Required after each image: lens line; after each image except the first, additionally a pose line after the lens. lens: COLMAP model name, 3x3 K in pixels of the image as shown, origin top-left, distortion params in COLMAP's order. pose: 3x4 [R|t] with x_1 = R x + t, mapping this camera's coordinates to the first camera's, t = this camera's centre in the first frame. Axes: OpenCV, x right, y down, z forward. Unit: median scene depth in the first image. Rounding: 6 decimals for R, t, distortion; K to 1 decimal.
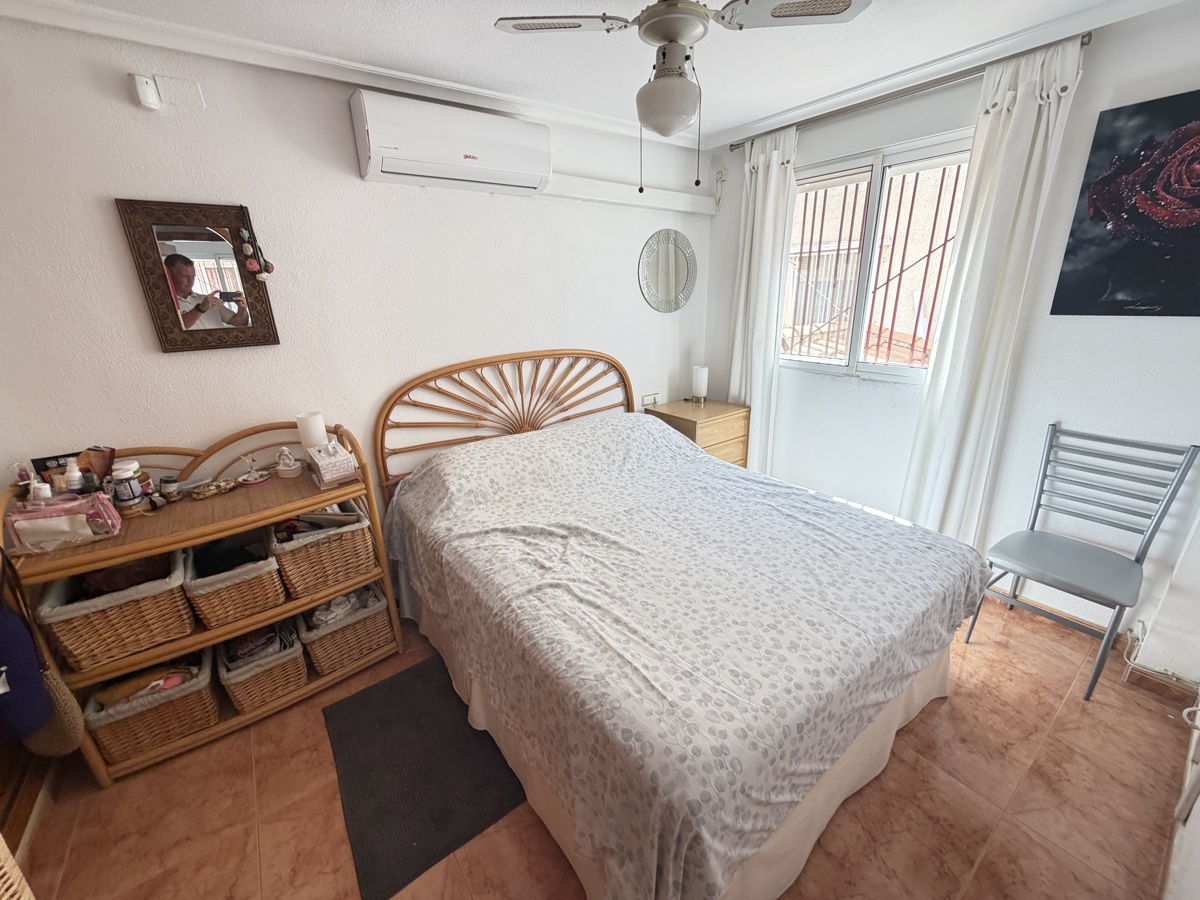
lens RADIAL K [[475.7, 0, 598.3], [0, 475.7, 451.4], [0, 0, 1]] dist [0.000258, -0.000124]
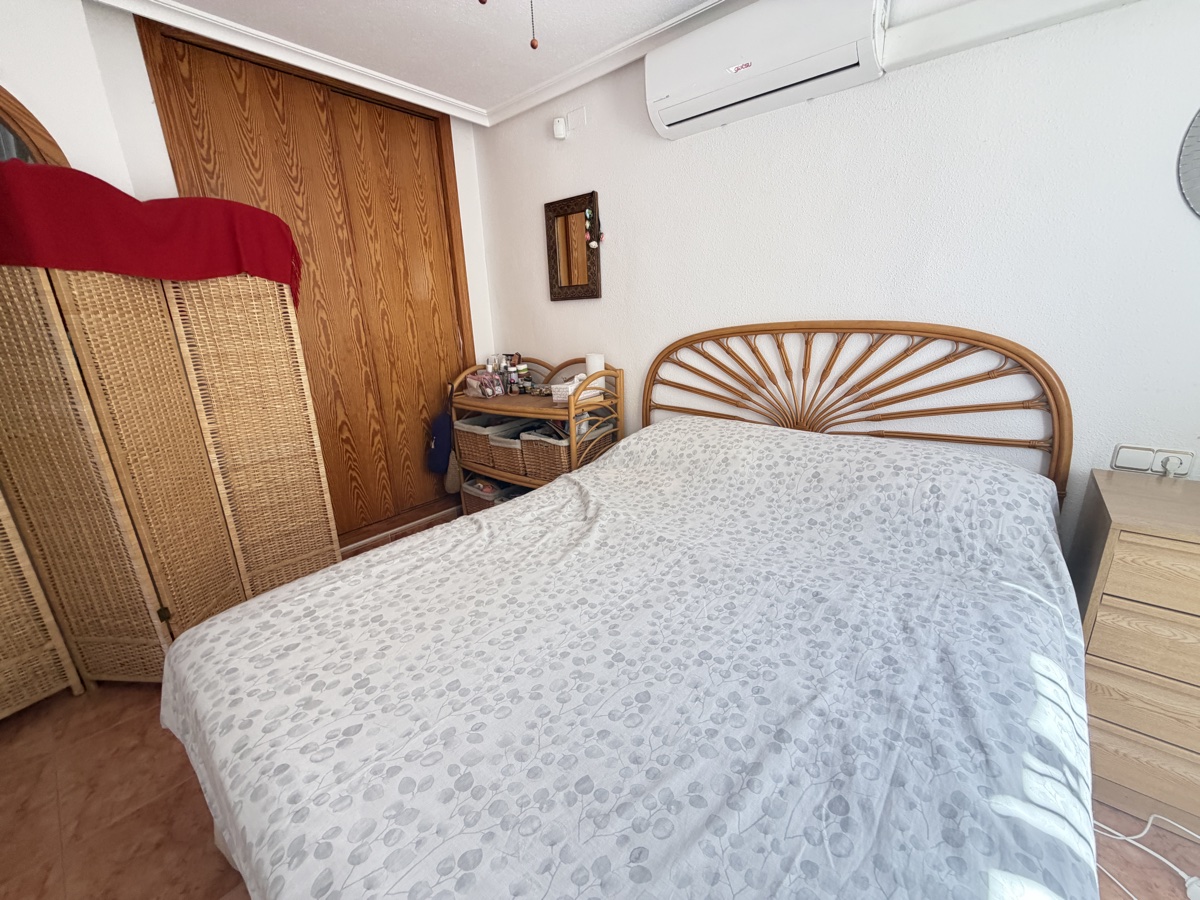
lens RADIAL K [[475.7, 0, 598.3], [0, 475.7, 451.4], [0, 0, 1]] dist [0.000258, -0.000124]
pose [[0.231931, 0.289215, -0.928742, 0.564249], [-0.283342, 0.933461, 0.219927, -0.102758], [0.930551, 0.212143, 0.298445, 0.606079]]
